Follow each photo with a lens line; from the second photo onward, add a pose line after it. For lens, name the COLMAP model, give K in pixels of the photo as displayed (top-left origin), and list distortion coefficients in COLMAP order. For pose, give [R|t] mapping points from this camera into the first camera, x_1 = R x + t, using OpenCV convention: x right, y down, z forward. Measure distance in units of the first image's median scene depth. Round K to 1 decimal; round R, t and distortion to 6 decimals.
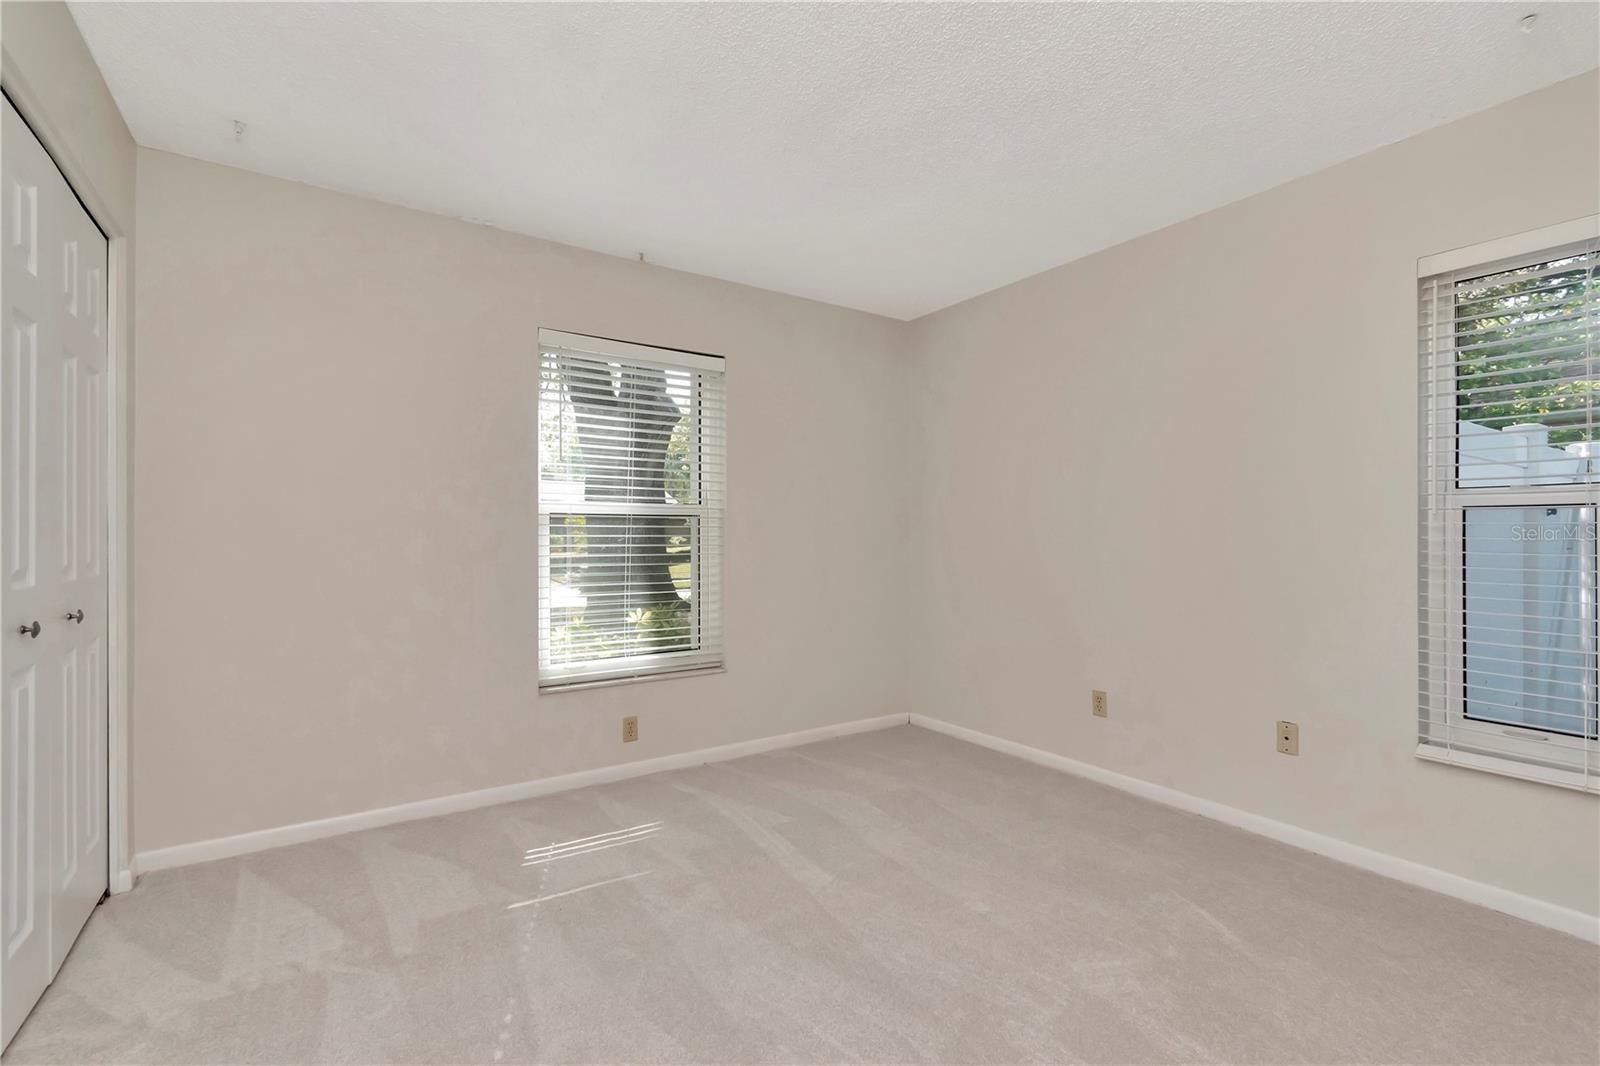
lens RADIAL K [[707.6, 0, 803.6], [0, 707.6, 522.6], [0, 0, 1]] dist [0.000735, 0.000051]
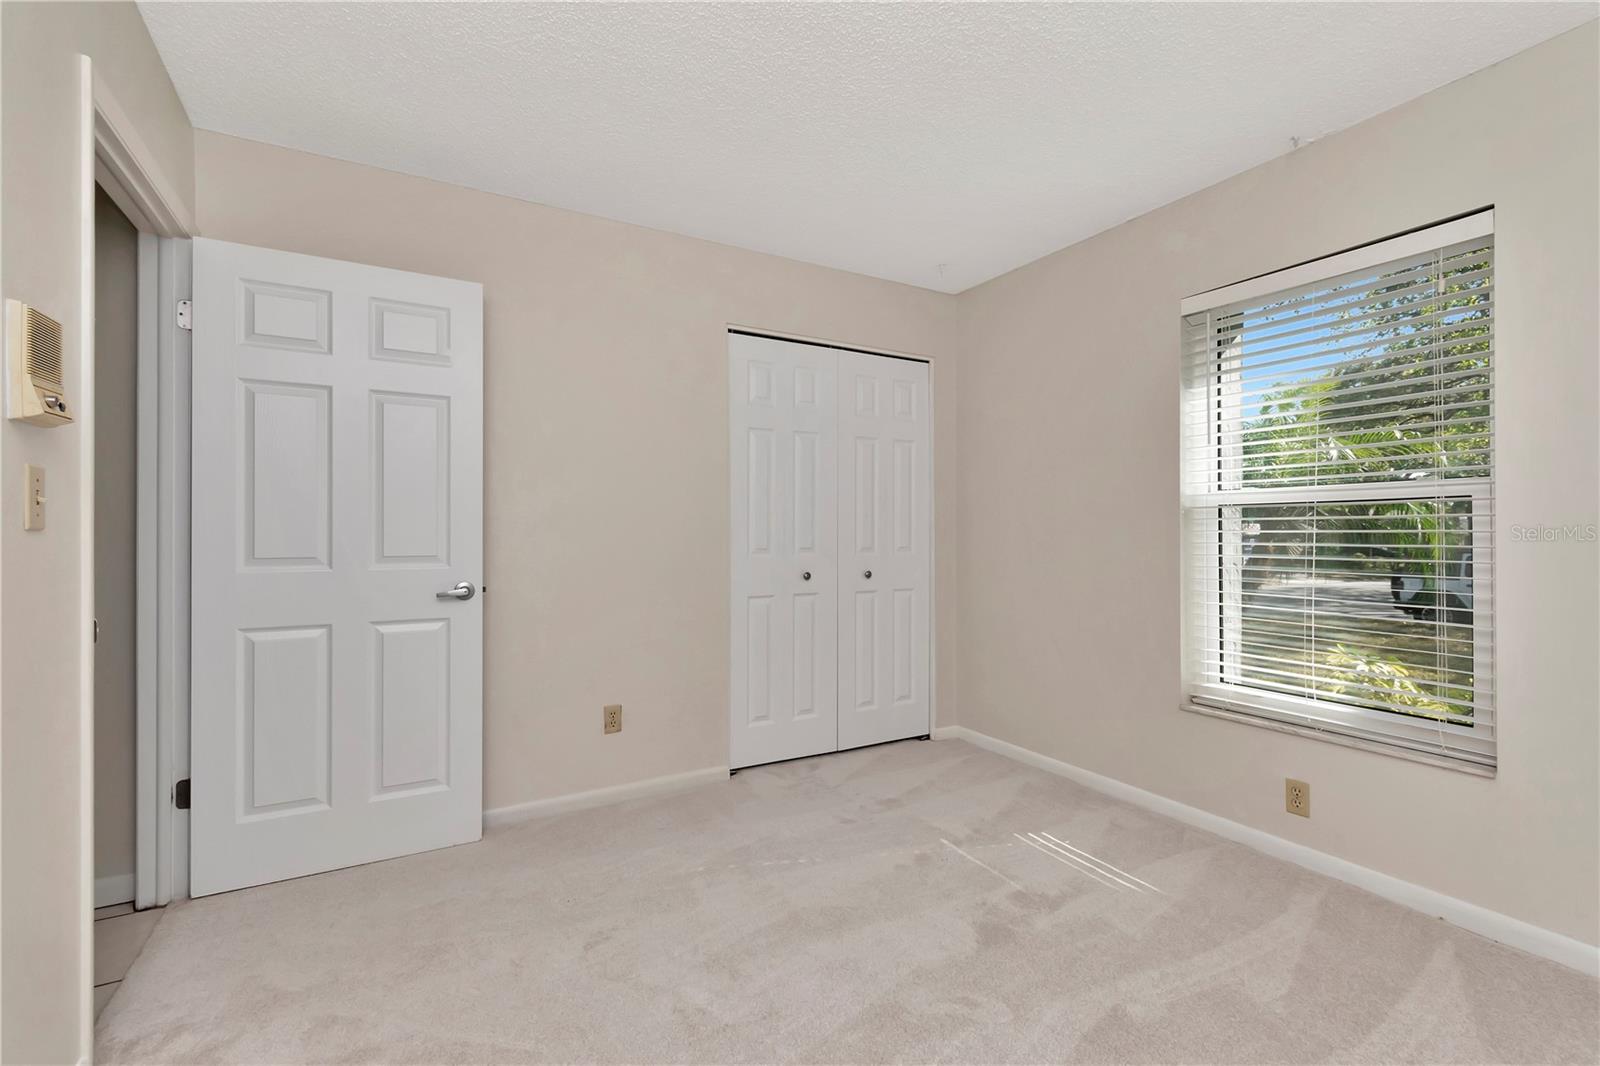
lens RADIAL K [[707.6, 0, 803.6], [0, 707.6, 522.6], [0, 0, 1]] dist [0.000735, 0.000051]
pose [[-0.061376, -0.011501, -0.998048, 0.566466], [0.013447, 0.999833, -0.012349, 0.013134], [0.998024, -0.014179, -0.061211, 0.599121]]
